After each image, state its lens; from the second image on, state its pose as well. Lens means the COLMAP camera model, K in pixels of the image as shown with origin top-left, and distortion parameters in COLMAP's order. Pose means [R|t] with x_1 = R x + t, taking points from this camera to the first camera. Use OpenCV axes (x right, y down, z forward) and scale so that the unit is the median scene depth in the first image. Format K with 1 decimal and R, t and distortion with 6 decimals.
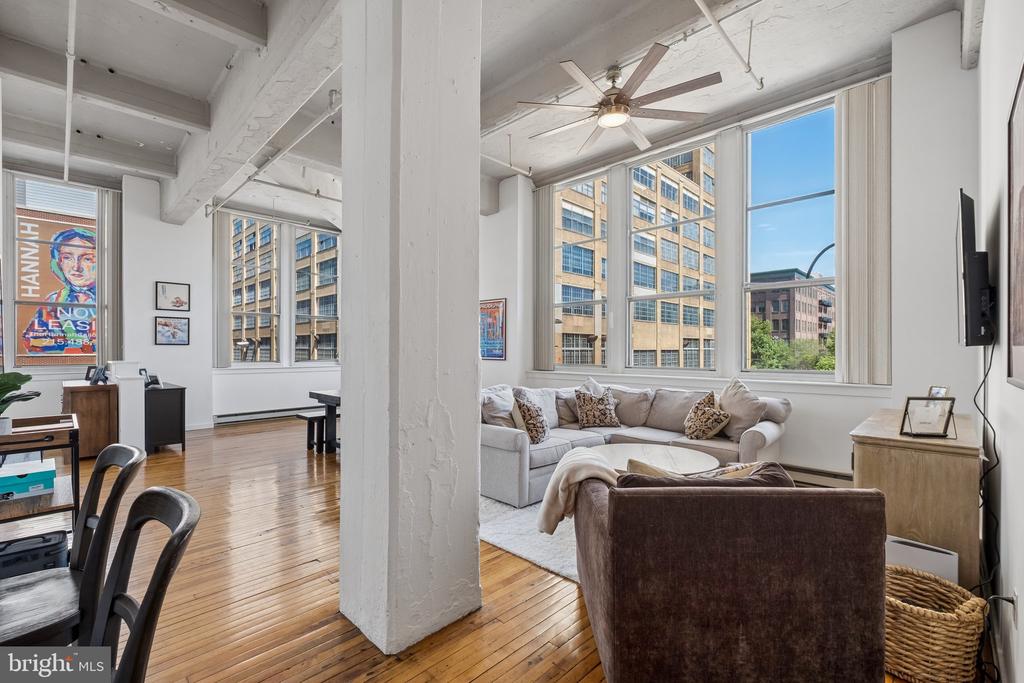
lens RADIAL K [[445.5, 0, 504.0], [0, 445.5, 348.6], [0, 0, 1]] dist [-0.002616, 0.000441]
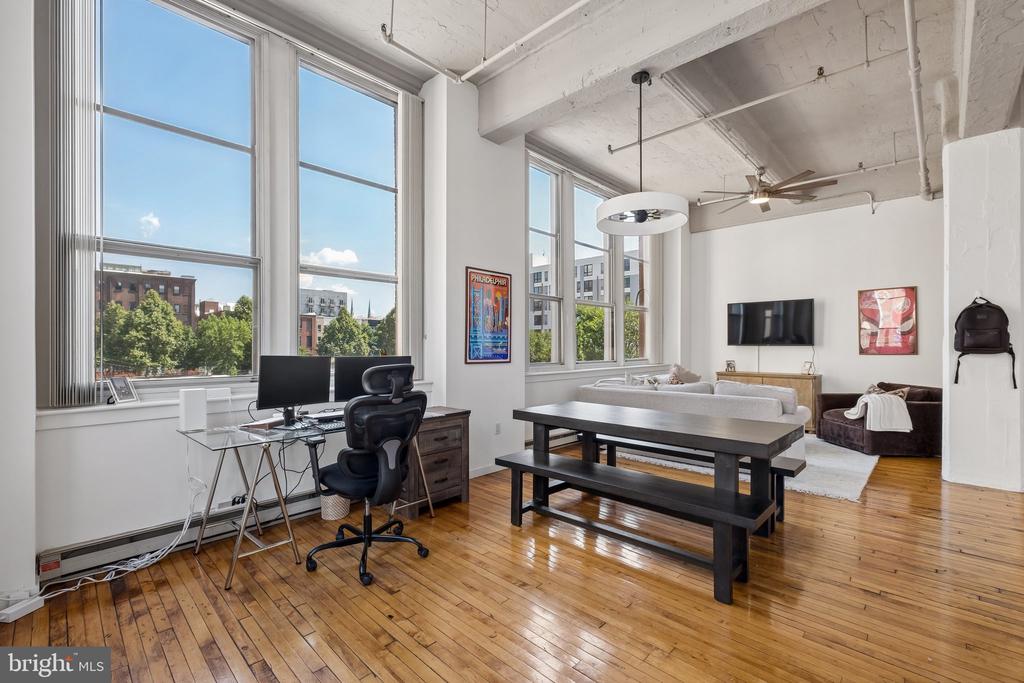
lens RADIAL K [[445.5, 0, 504.0], [0, 445.5, 348.6], [0, 0, 1]] dist [-0.002616, 0.000441]
pose [[-0.007903, -0.004464, 0.999959, -0.266116], [-0.000648, 0.999990, 0.004459, 0.000509], [-0.999969, -0.000613, -0.007906, 0.385678]]
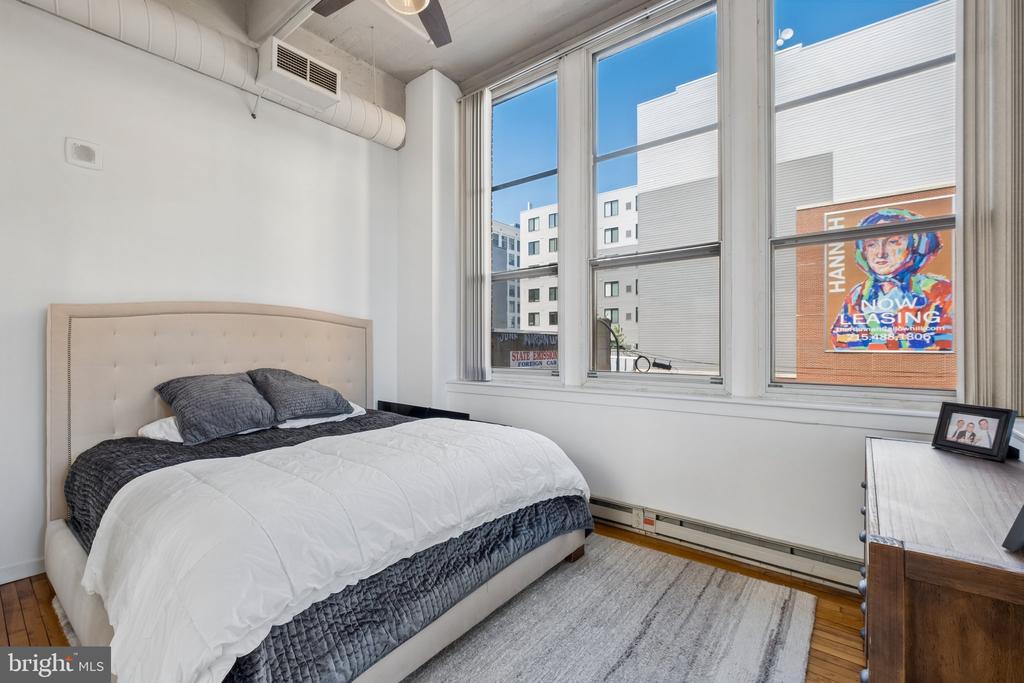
lens RADIAL K [[450.1, 0, 501.6], [0, 450.1, 345.3], [0, 0, 1]] dist [-0.003039, -0.000010]
pose [[0.106508, 0.001859, -0.994310, -0.229069], [0.000385, 0.999998, 0.001911, -0.000528], [0.994312, -0.000587, 0.106507, 0.230446]]
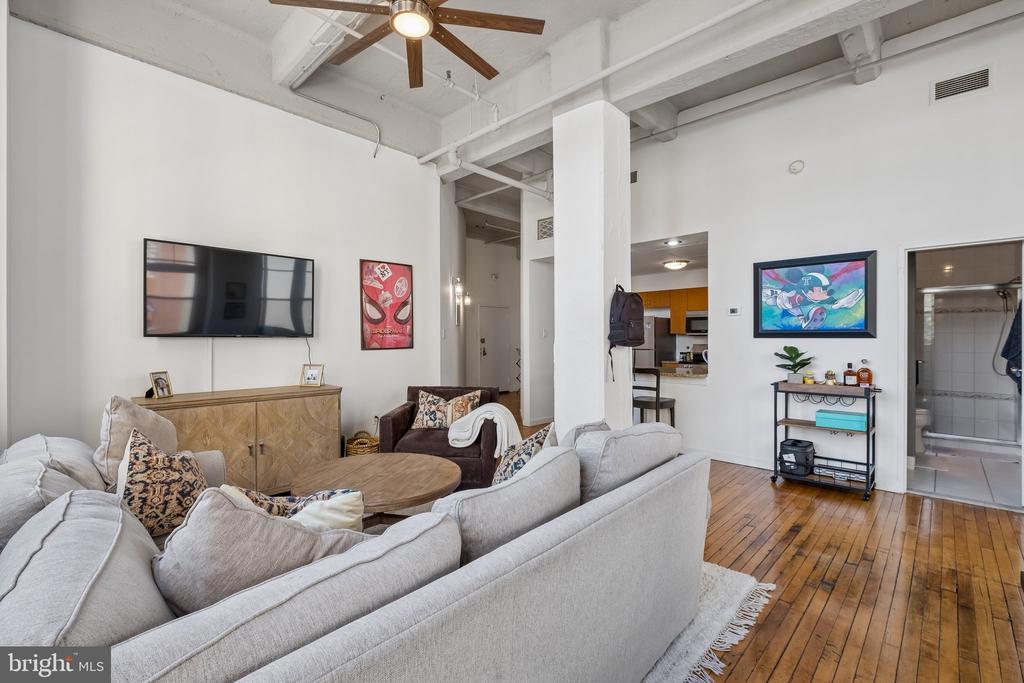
lens RADIAL K [[450.1, 0, 498.9], [0, 450.1, 343.0], [0, 0, 1]] dist [-0.002068, -0.000551]
pose [[-0.999995, -0.000118, -0.003260, 0.021005], [-0.000150, 0.999952, 0.009835, 0.000149], [0.003259, 0.009836, -0.999946, 0.350548]]
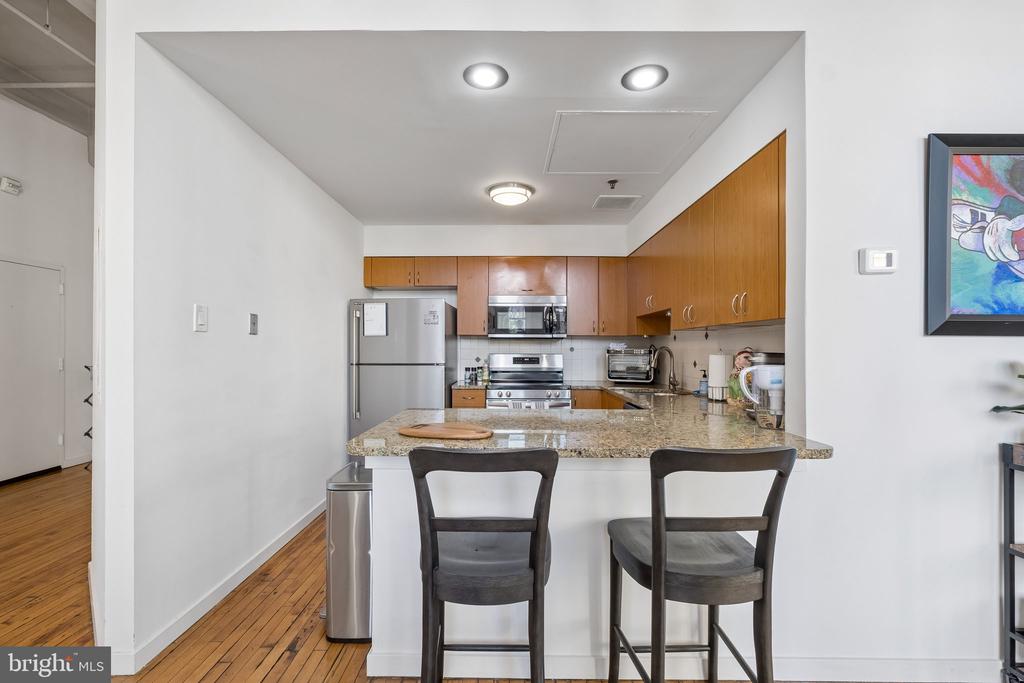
lens RADIAL K [[450.1, 0, 501.6], [0, 450.1, 345.3], [0, 0, 1]] dist [-0.003039, -0.000010]
pose [[-0.718800, -0.009017, -0.695158, 0.006210], [-0.004608, 0.999956, -0.008206, 0.003020], [0.695202, -0.002696, -0.718810, 0.102219]]
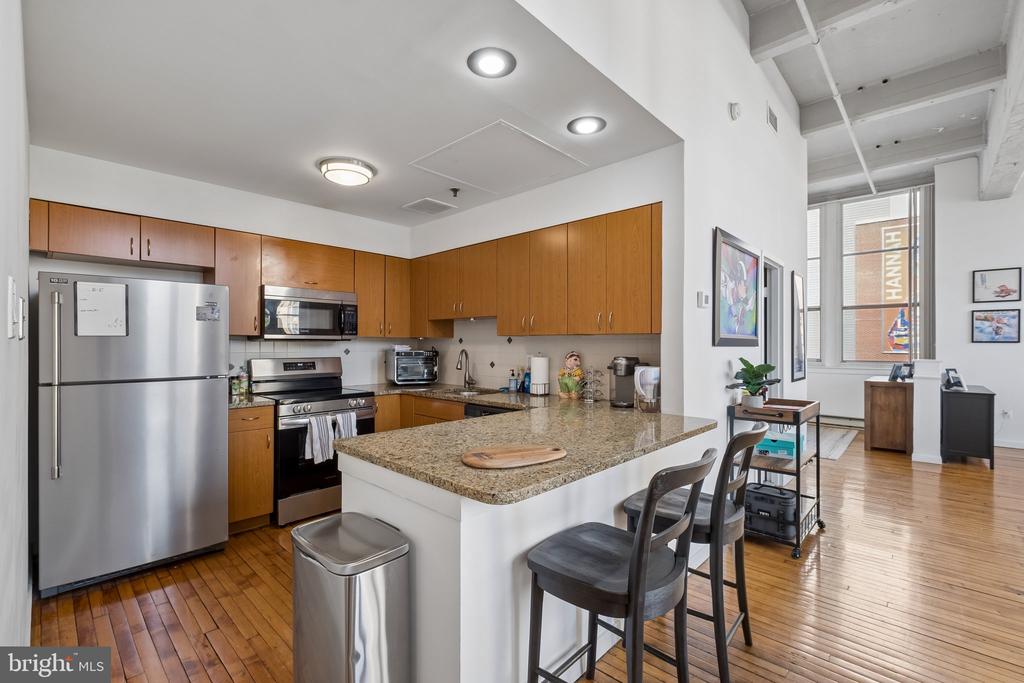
lens RADIAL K [[450.1, 0, 501.6], [0, 450.1, 345.3], [0, 0, 1]] dist [-0.003039, -0.000010]
pose [[0.019278, -0.000273, -0.999814, 0.034938], [-0.001853, 0.999998, -0.000309, -0.000504], [0.999812, 0.001859, 0.019277, 0.017885]]
